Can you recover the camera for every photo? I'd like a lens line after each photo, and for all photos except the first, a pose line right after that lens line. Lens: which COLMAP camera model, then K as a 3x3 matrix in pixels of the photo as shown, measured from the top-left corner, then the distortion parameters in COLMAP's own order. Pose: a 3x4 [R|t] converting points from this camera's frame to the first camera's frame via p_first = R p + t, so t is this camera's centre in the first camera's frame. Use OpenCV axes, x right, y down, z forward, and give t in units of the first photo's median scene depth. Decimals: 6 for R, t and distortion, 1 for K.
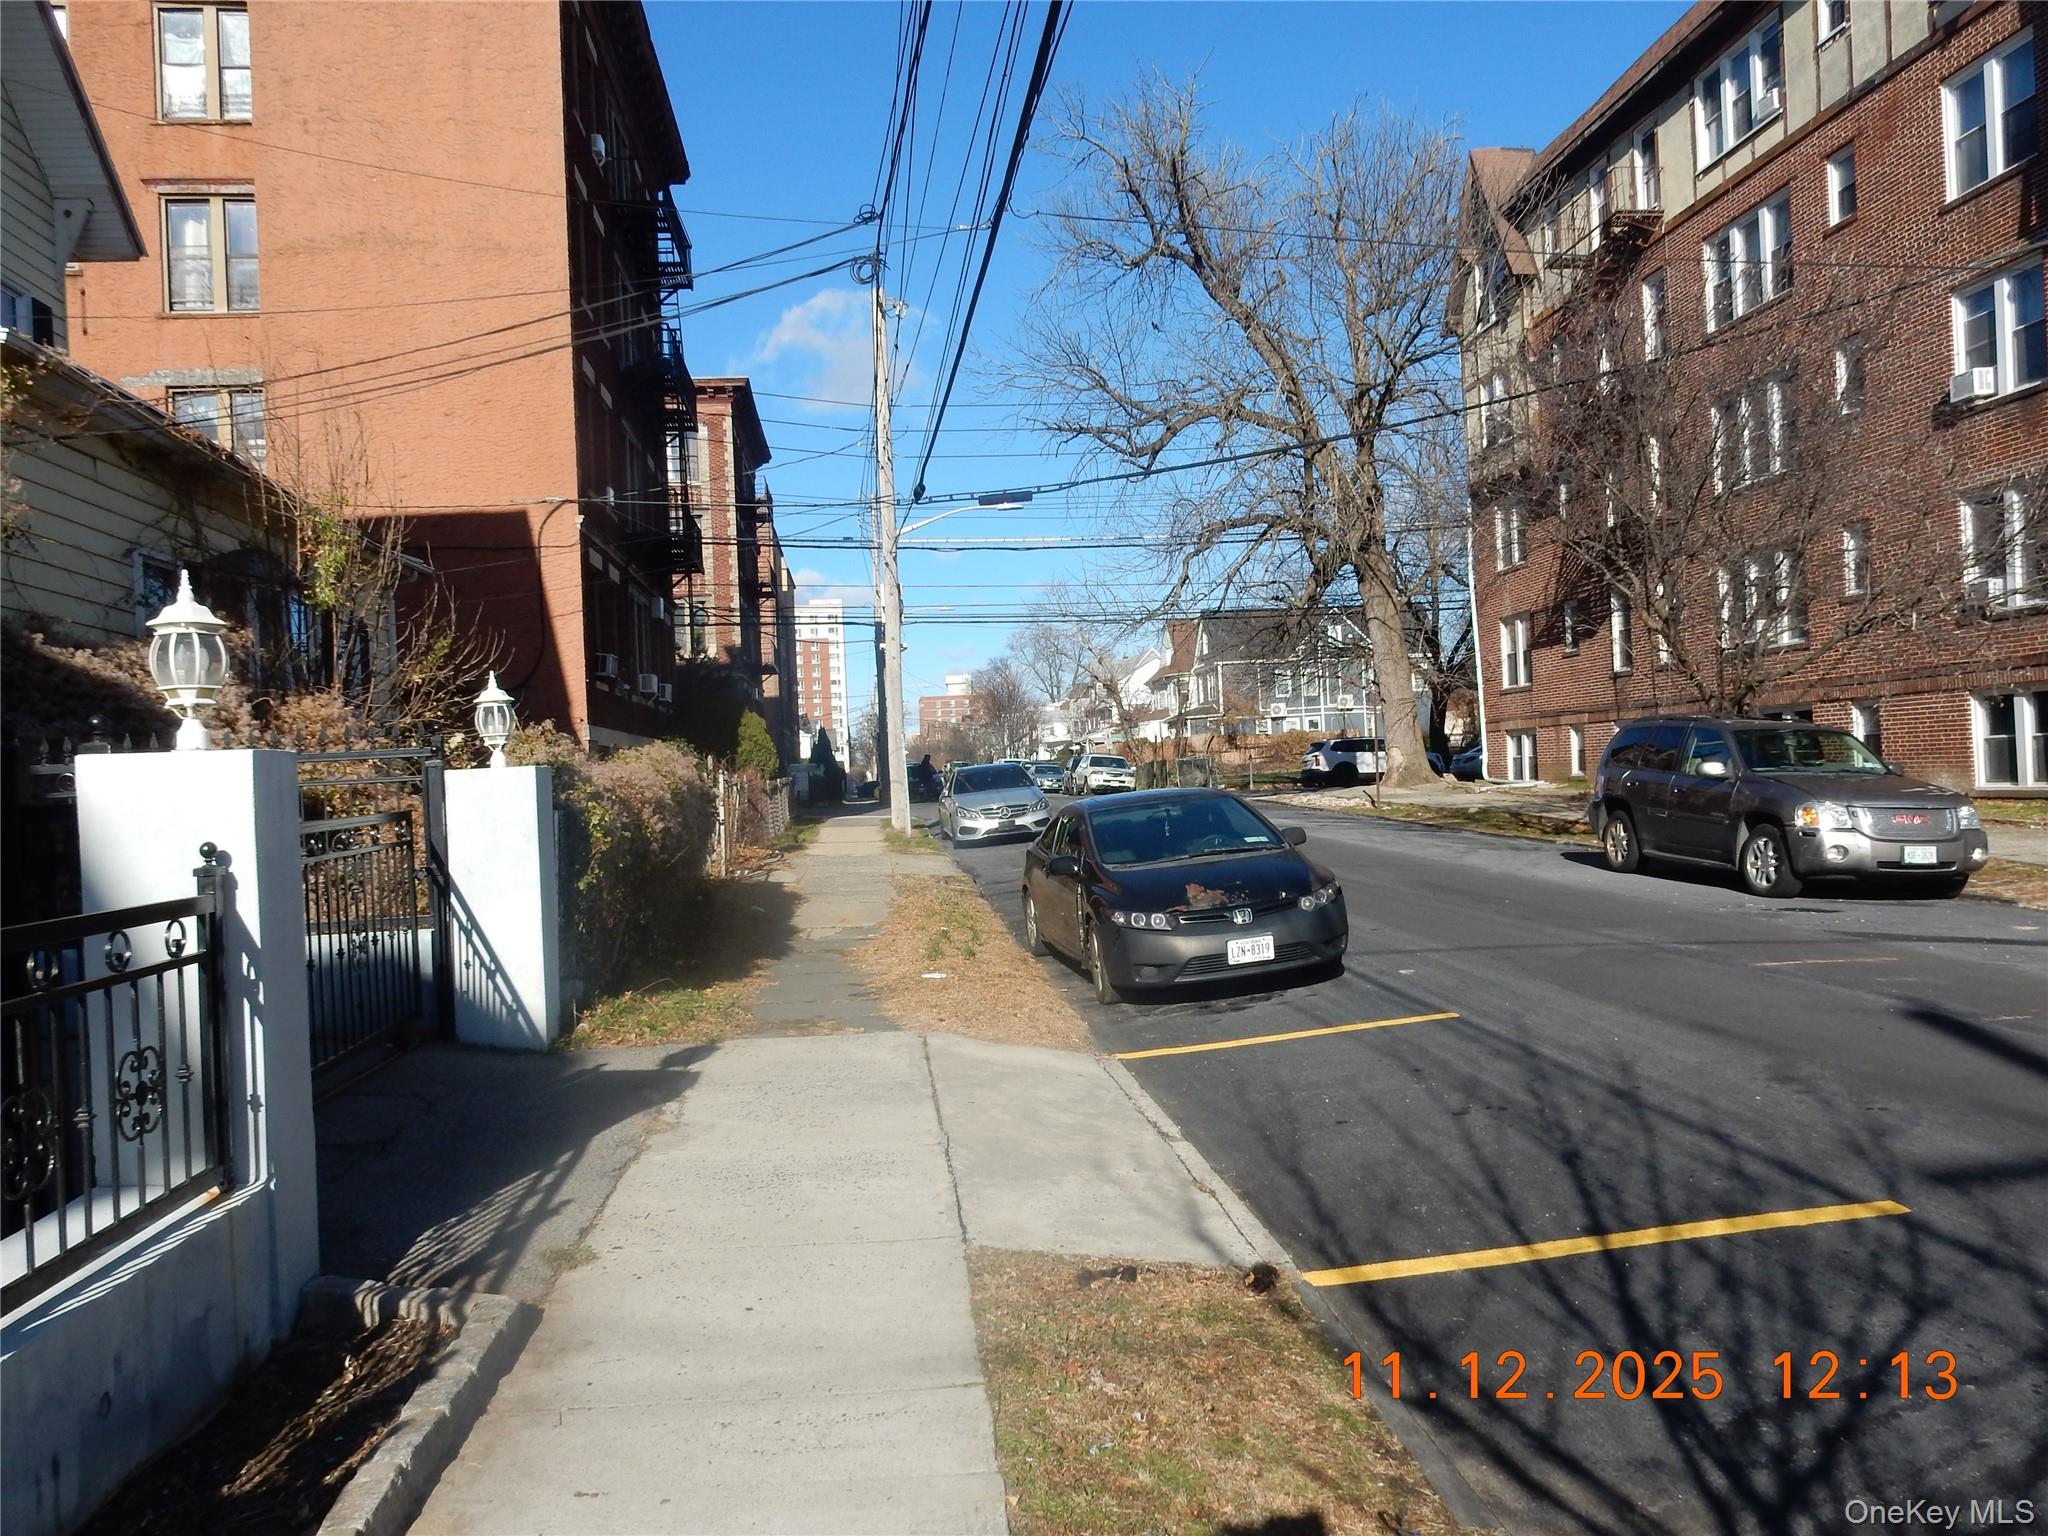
lens RADIAL K [[1502.3, 0, 1026.4], [0, 1502.3, 770.3], [0, 0, 1]] dist [-0.003296, -0.000113]
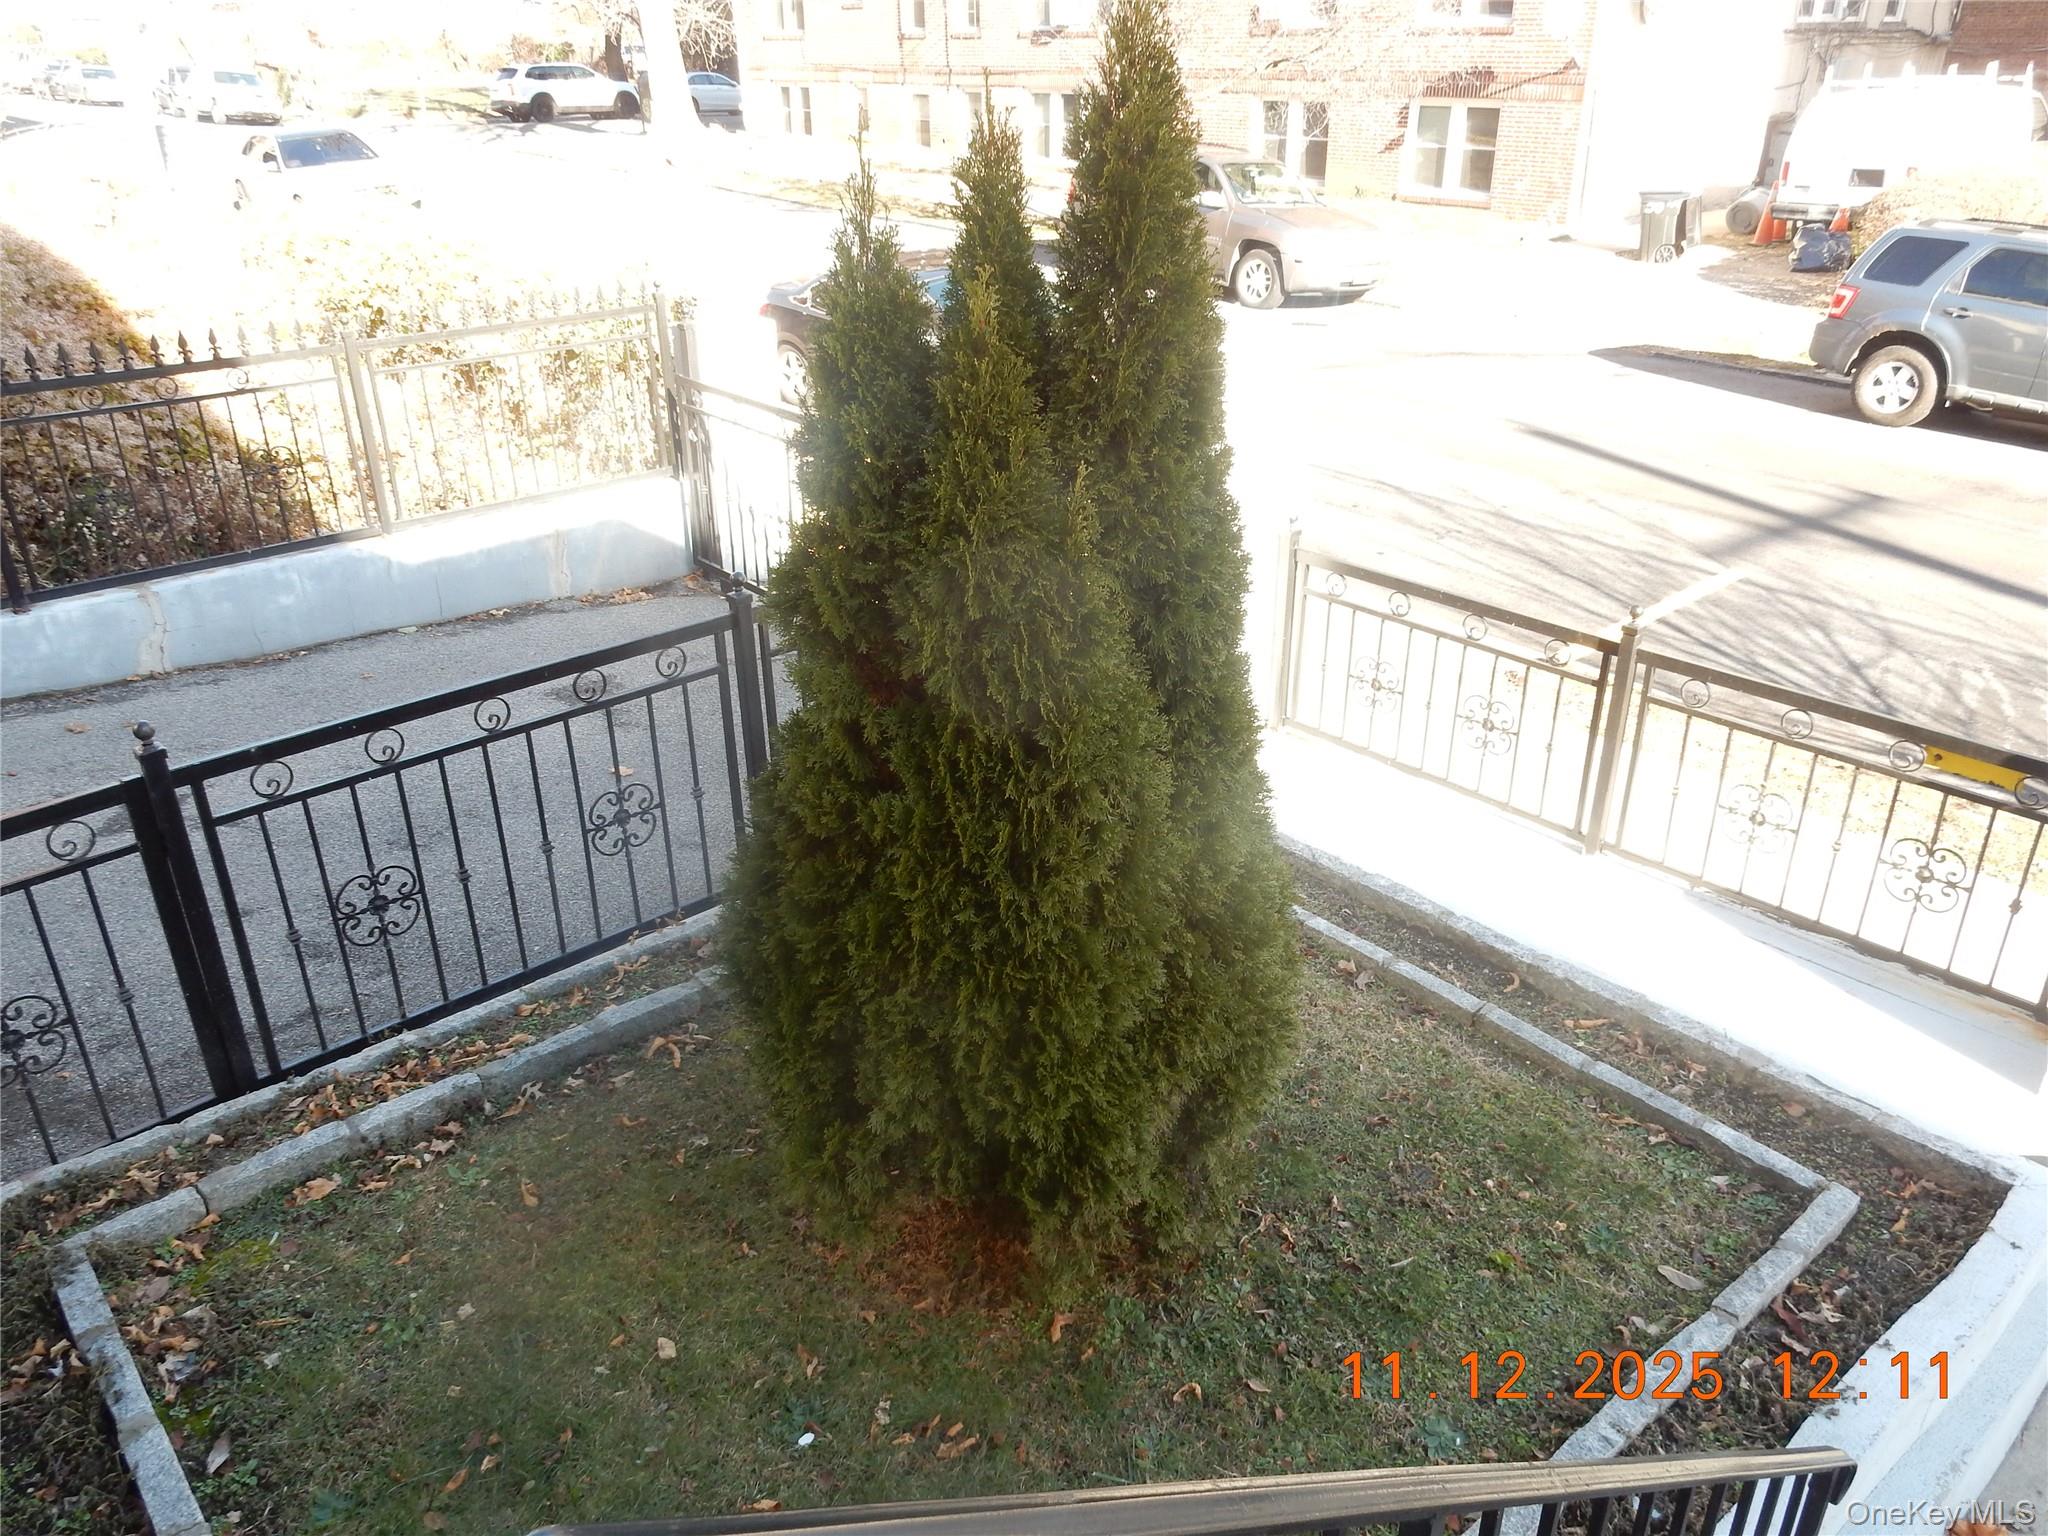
lens RADIAL K [[1502.3, 0, 1031.5], [0, 1502.3, 769.7], [0, 0, 1]] dist [-0.003296, -0.000113]
pose [[0.821280, -0.212738, 0.529378, -1.292871], [-0.035906, 0.906767, 0.420101, -0.272524], [-0.569394, -0.364029, 0.737071, -0.007690]]
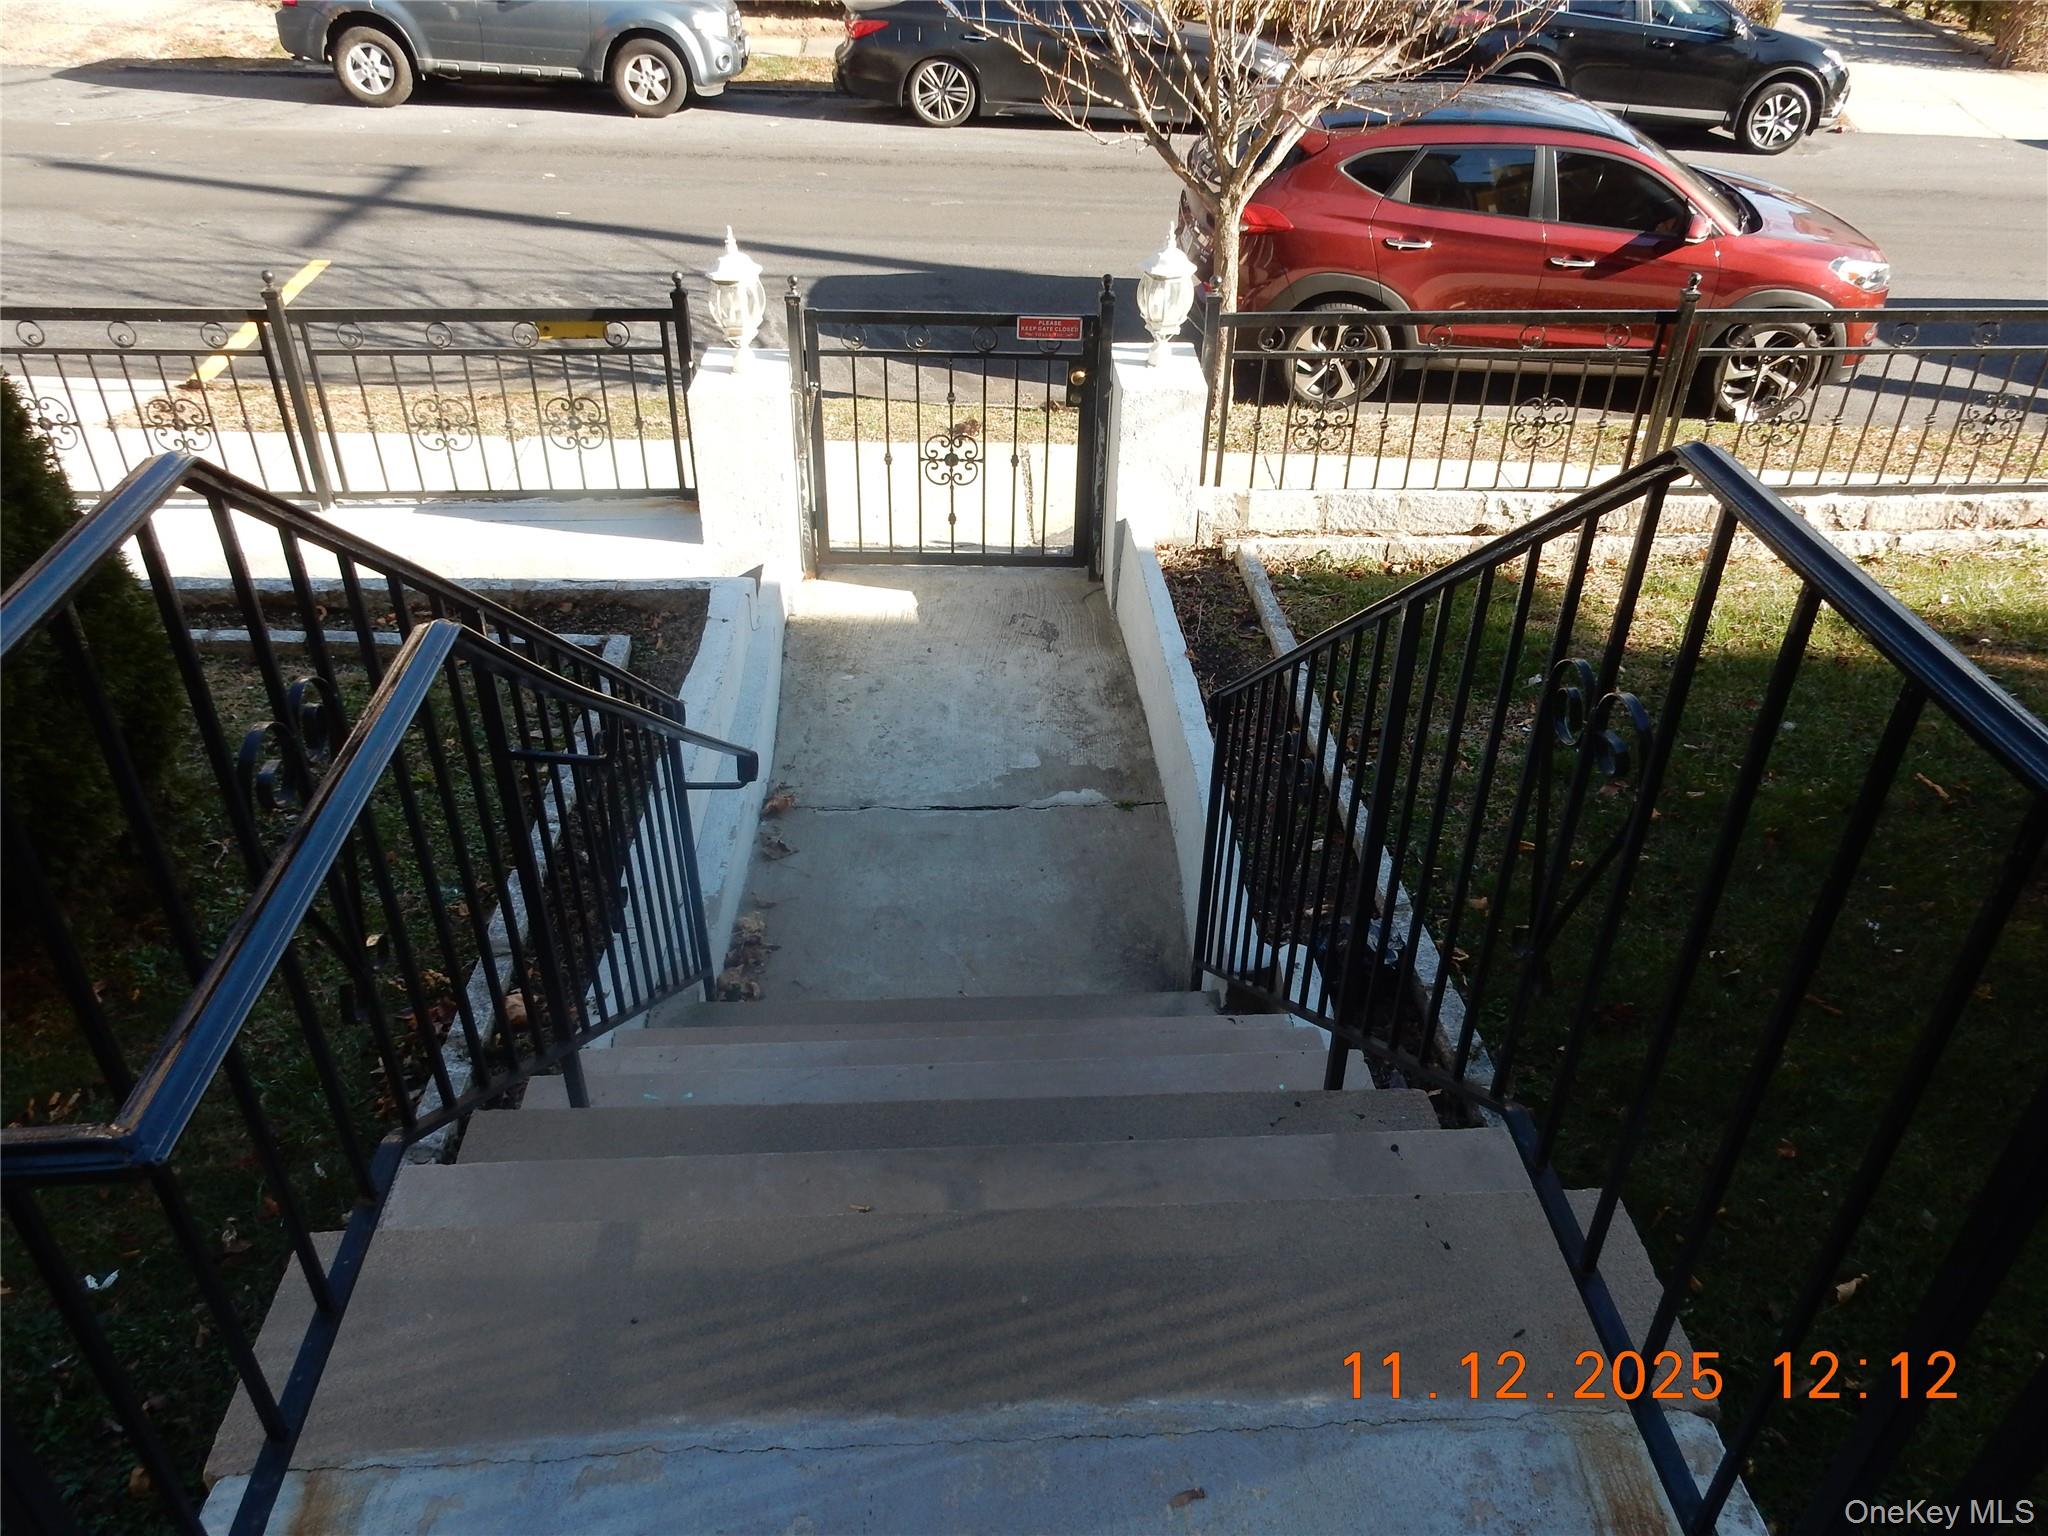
lens RADIAL K [[1502.3, 0, 1025.8], [0, 1502.3, 762.4], [0, 0, 1]] dist [-0.003296, -0.000113]
pose [[0.061844, -0.531509, 0.844792, -1.512797], [-0.033593, 0.844824, 0.533988, -0.270826], [-0.997520, -0.061403, 0.034392, -0.084697]]
